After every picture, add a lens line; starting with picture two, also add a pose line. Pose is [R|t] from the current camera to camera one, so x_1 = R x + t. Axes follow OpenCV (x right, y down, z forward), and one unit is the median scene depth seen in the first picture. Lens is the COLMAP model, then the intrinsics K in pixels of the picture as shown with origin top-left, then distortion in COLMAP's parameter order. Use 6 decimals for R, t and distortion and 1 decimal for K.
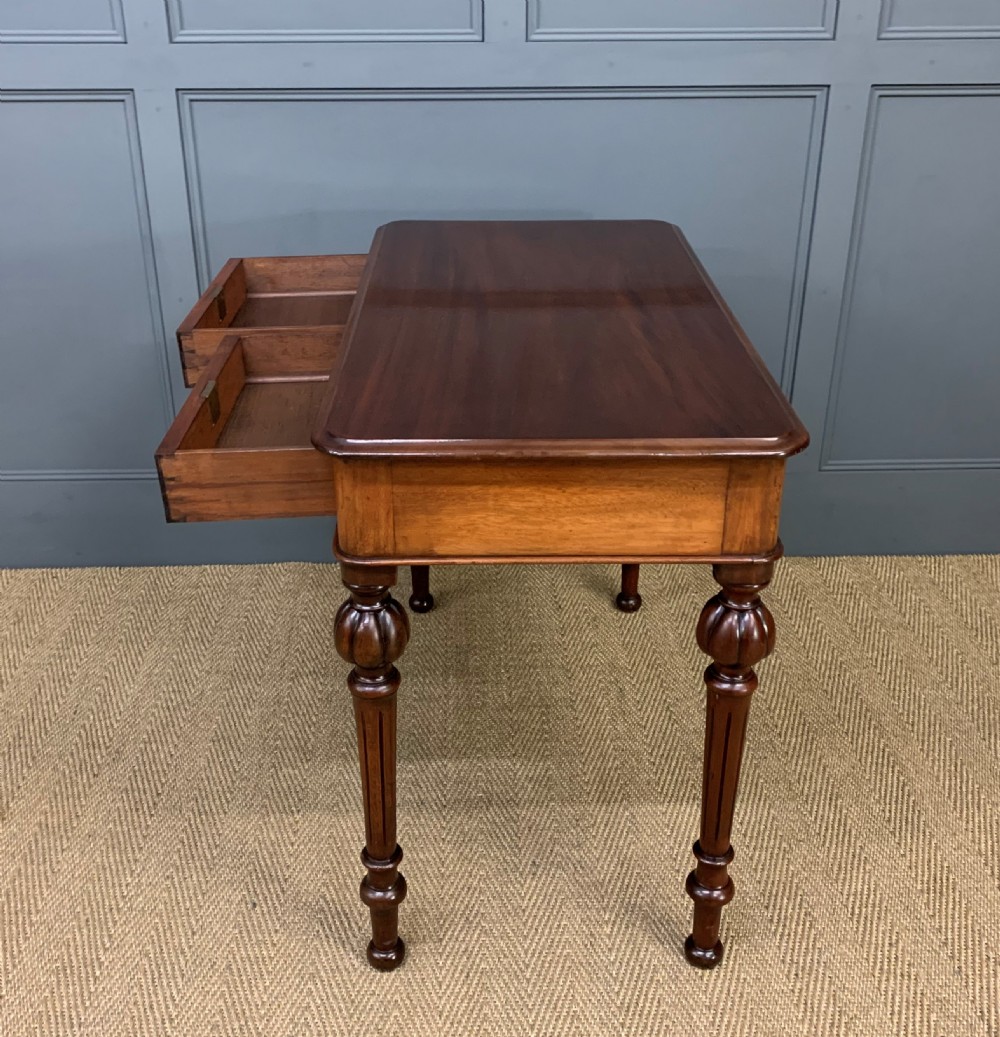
lens RADIAL K [[1184.9, 0, 491.2], [0, 1184.9, 493.0], [0, 0, 1]] dist [0.020328, 0.000000]
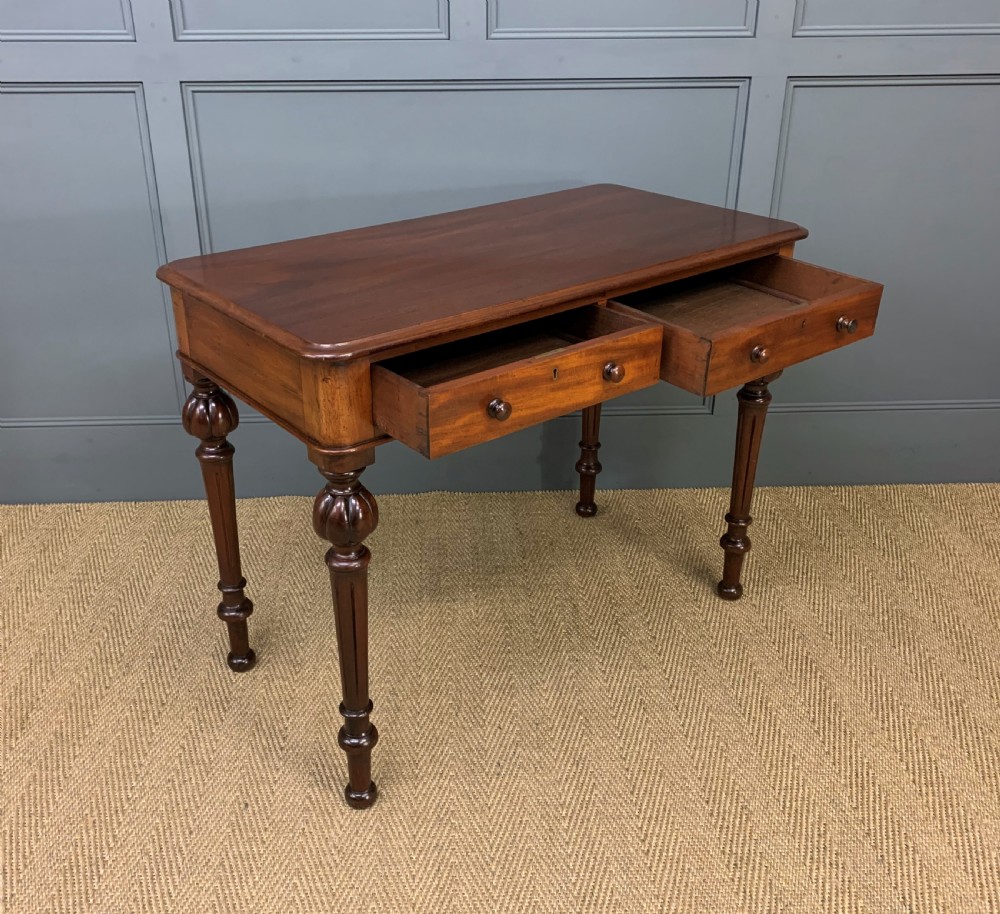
lens RADIAL K [[982.0, 0, 475.3], [0, 982.0, 420.8], [0, 0, 1]] dist [0.015673, 0.000000]
pose [[0.999909, -0.007348, 0.011311, 0.005386], [0.007544, 0.999821, -0.017365, 0.004633], [-0.011181, 0.017449, 0.999785, 0.061427]]
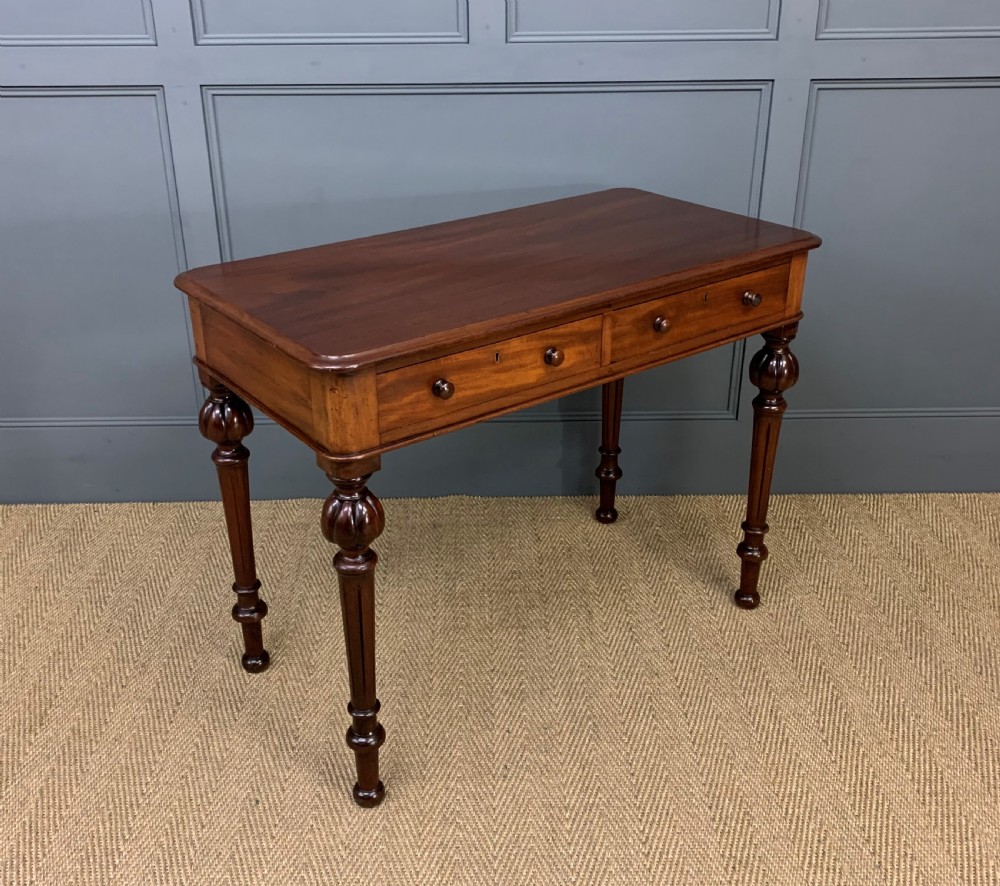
lens RADIAL K [[1050.8, 0, 488.6], [0, 1050.8, 419.9], [0, 0, 1]] dist [0.018182, 0.000000]
pose [[0.999872, 0.001395, -0.015929, 0.031123], [-0.001624, 0.999896, -0.014353, -0.003414], [0.015907, 0.014377, 0.999770, -0.006364]]
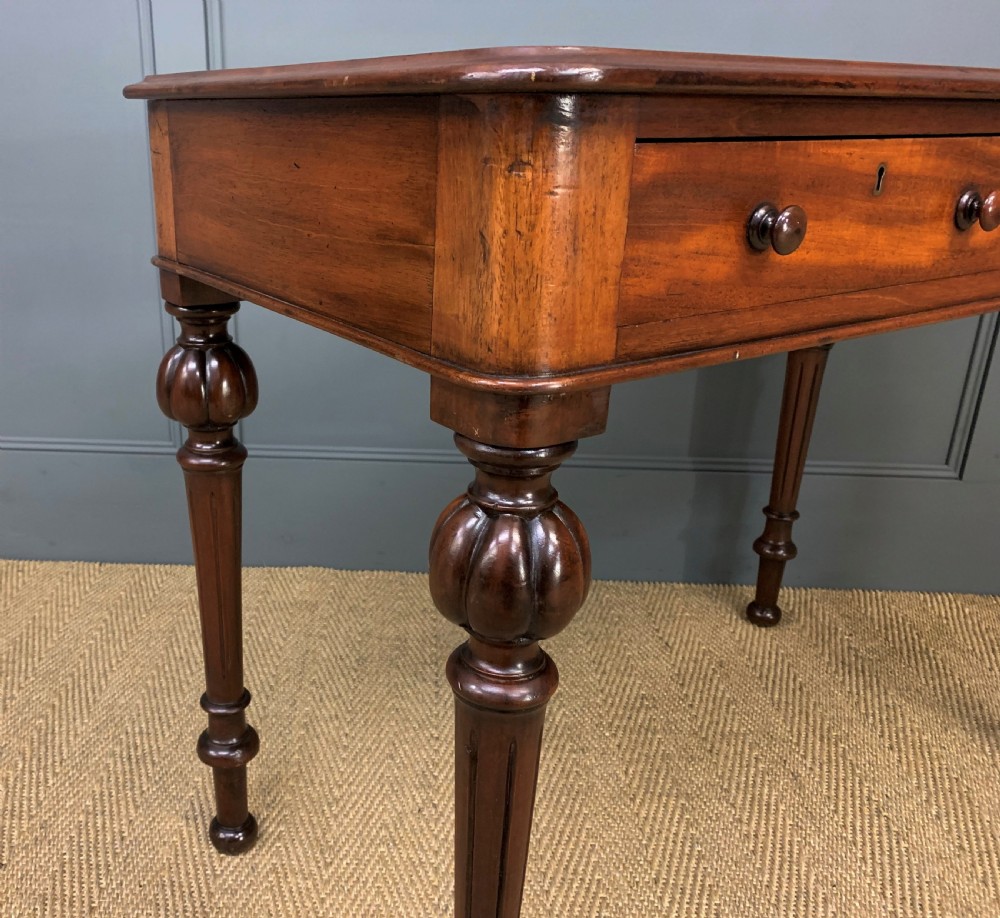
lens RADIAL K [[938.6, 0, 380.1], [0, 938.6, 458.3], [0, 0, 1]] dist [0.004659, 0.000000]
pose [[0.995867, 0.040527, -0.081285, -0.092861], [-0.047955, 0.994639, -0.091613, 0.052215], [0.077136, 0.095133, 0.992472, 0.472207]]
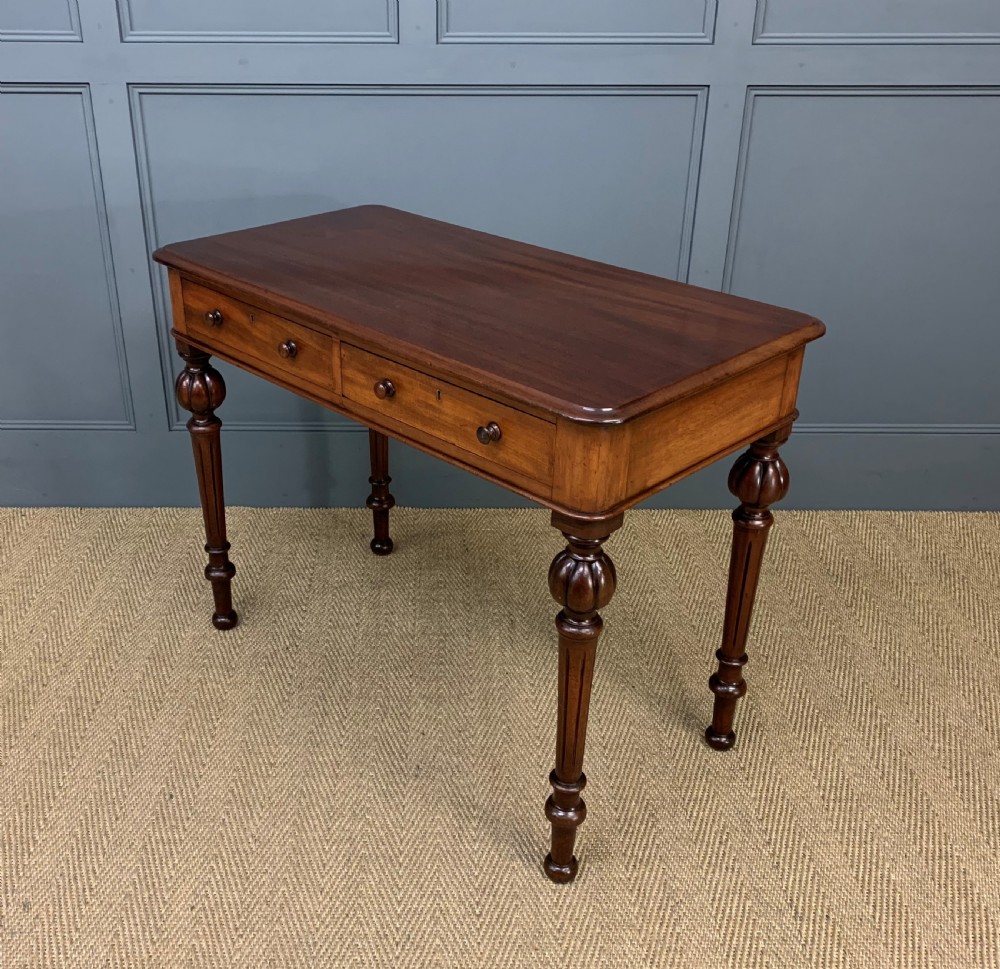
lens RADIAL K [[1097.5, 0, 443.2], [0, 1097.5, 473.7], [0, 0, 1]] dist [0.027471, 0.000000]
pose [[0.999574, 0.017380, -0.023444, 0.070871], [-0.017017, 0.999733, 0.015616, 0.010240], [0.023709, -0.015211, 0.999603, -0.049125]]
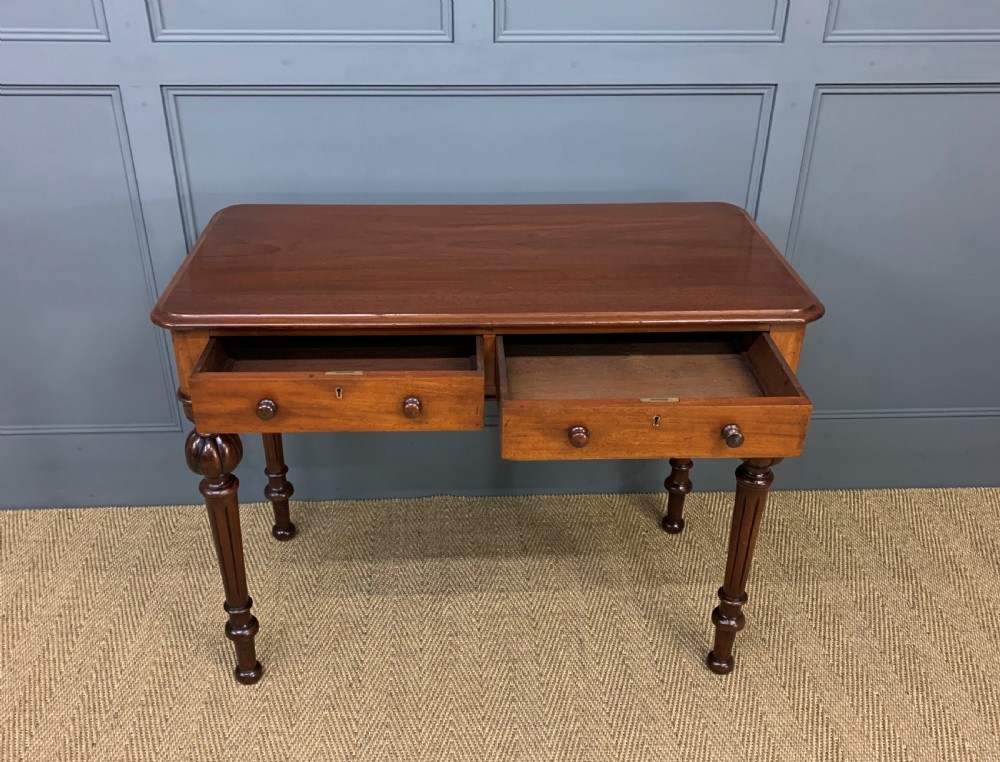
lens RADIAL K [[926.6, 0, 494.6], [0, 926.6, 386.4], [0, 0, 1]] dist [0.006676, 0.000000]
pose [[0.999624, -0.002723, 0.027293, 0.007119], [0.000907, 0.997798, 0.066326, -0.137110], [-0.027414, -0.066276, 0.997425, 0.168284]]
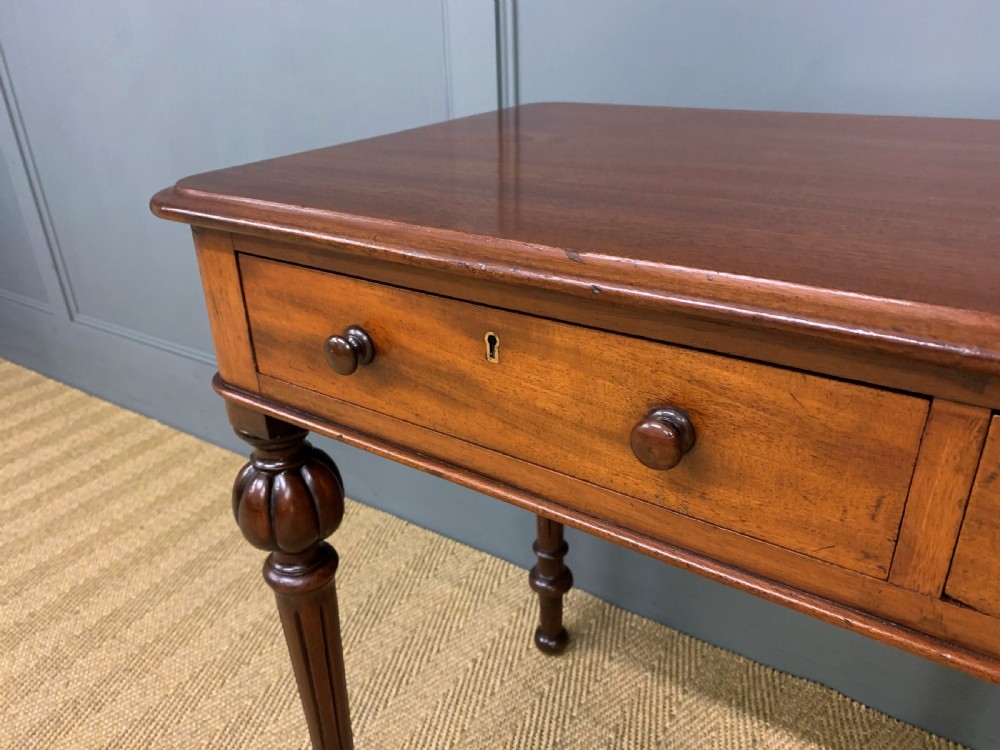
lens RADIAL K [[762.0, 0, 497.3], [0, 762.0, 365.0], [0, 0, 1]] dist [0.023377, -0.021752]
pose [[0.813982, 0.217999, -0.538433, 0.026963], [-0.223553, 0.973081, 0.056020, -0.125405], [0.536151, 0.074769, 0.840804, 0.700531]]
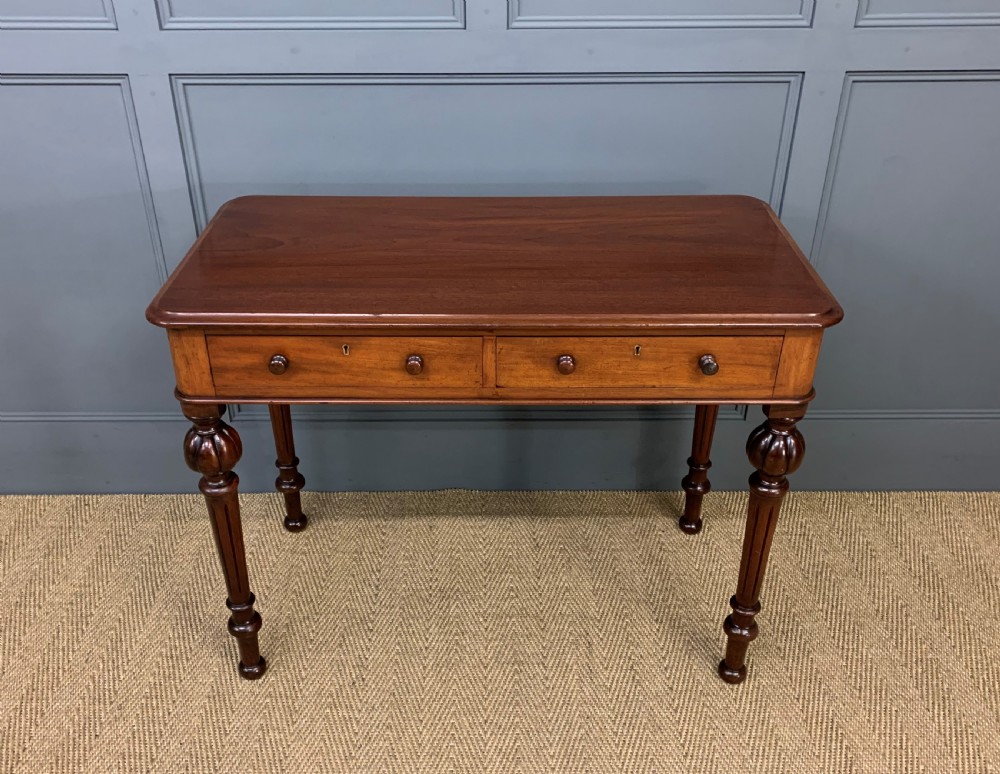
lens RADIAL K [[919.9, 0, 489.9], [0, 919.9, 383.1], [0, 0, 1]] dist [0.008617, 0.000000]
pose [[0.999680, 0.011771, -0.022403, 0.037793], [-0.009761, 0.996090, 0.087803, -0.154357], [0.023349, -0.087556, 0.995886, 0.196000]]
